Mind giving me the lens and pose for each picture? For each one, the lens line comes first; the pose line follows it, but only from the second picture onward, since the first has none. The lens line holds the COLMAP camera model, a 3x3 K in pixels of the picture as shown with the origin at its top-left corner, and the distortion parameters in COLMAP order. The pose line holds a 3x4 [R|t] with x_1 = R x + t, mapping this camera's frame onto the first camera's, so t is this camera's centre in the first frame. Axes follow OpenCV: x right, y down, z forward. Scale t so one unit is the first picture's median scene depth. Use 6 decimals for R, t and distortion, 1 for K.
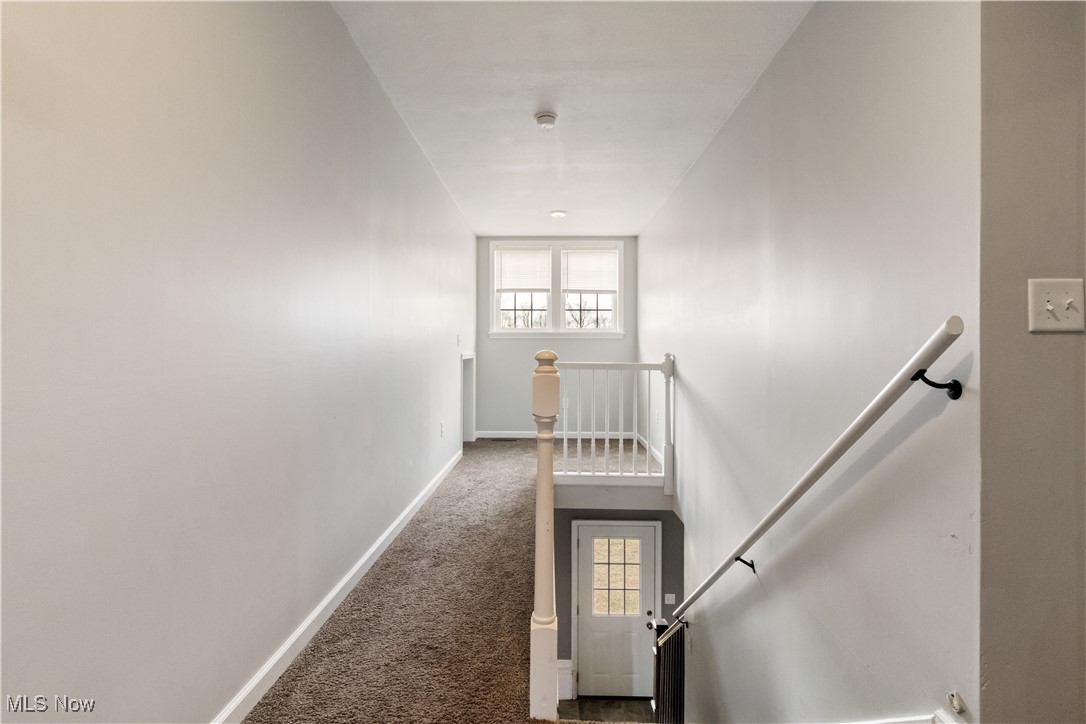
lens RADIAL K [[504.3, 0, 541.8], [0, 504.3, 351.0], [0, 0, 1]] dist [0.007083, -0.000644]
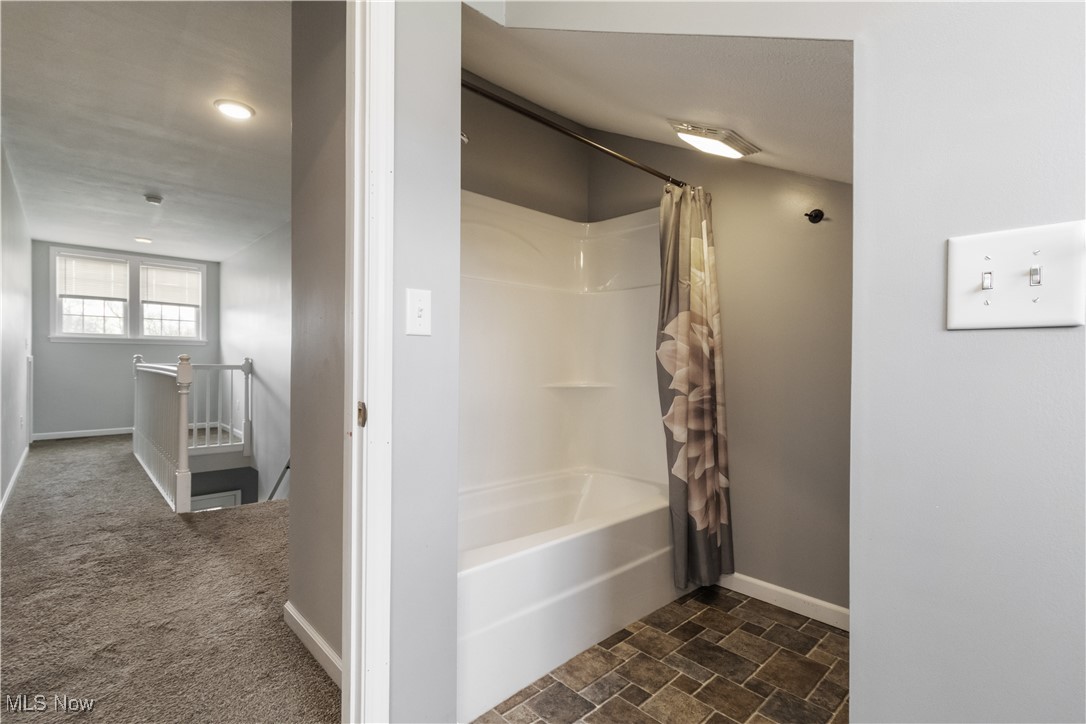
lens RADIAL K [[504.3, 0, 542.4], [0, 504.3, 363.4], [0, 0, 1]] dist [0.007083, -0.000644]
pose [[0.718167, -0.000381, 0.695870, -0.136462], [-0.007912, 0.999931, 0.008714, 0.001850], [-0.695825, -0.011764, 0.718115, -0.572410]]
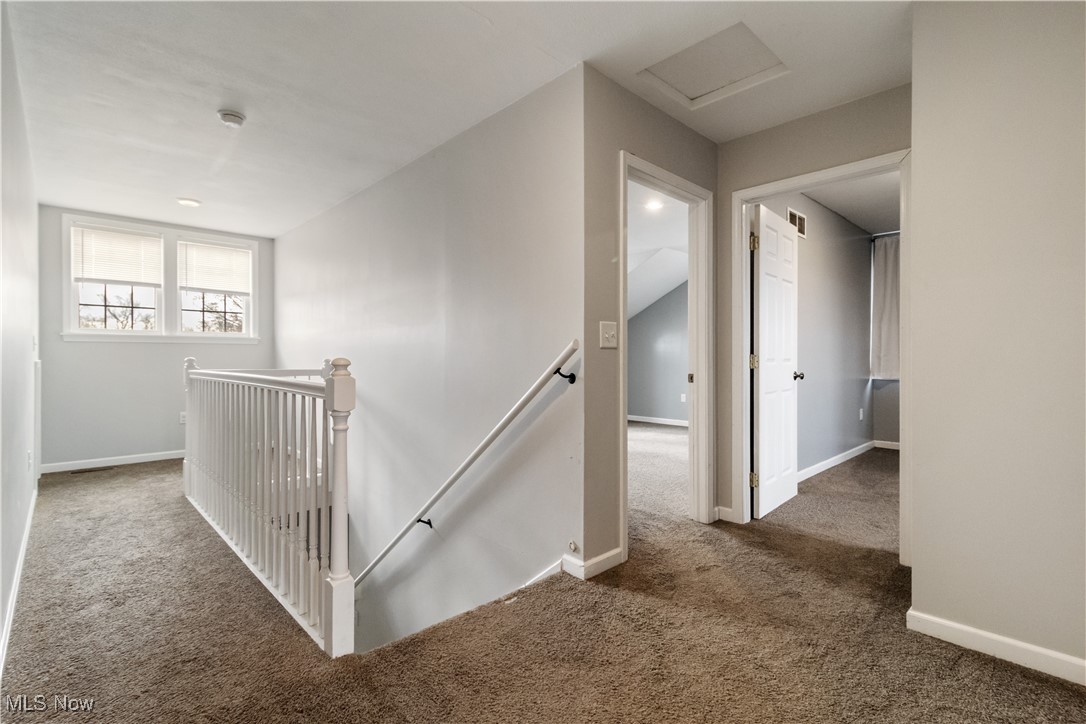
lens RADIAL K [[504.3, 0, 538.1], [0, 504.3, 357.8], [0, 0, 1]] dist [0.007083, -0.000644]
pose [[0.717467, -0.002211, 0.696589, -0.162748], [0.000786, 0.999997, 0.002365, -0.000928], [-0.696592, -0.001149, 0.717467, -0.069231]]
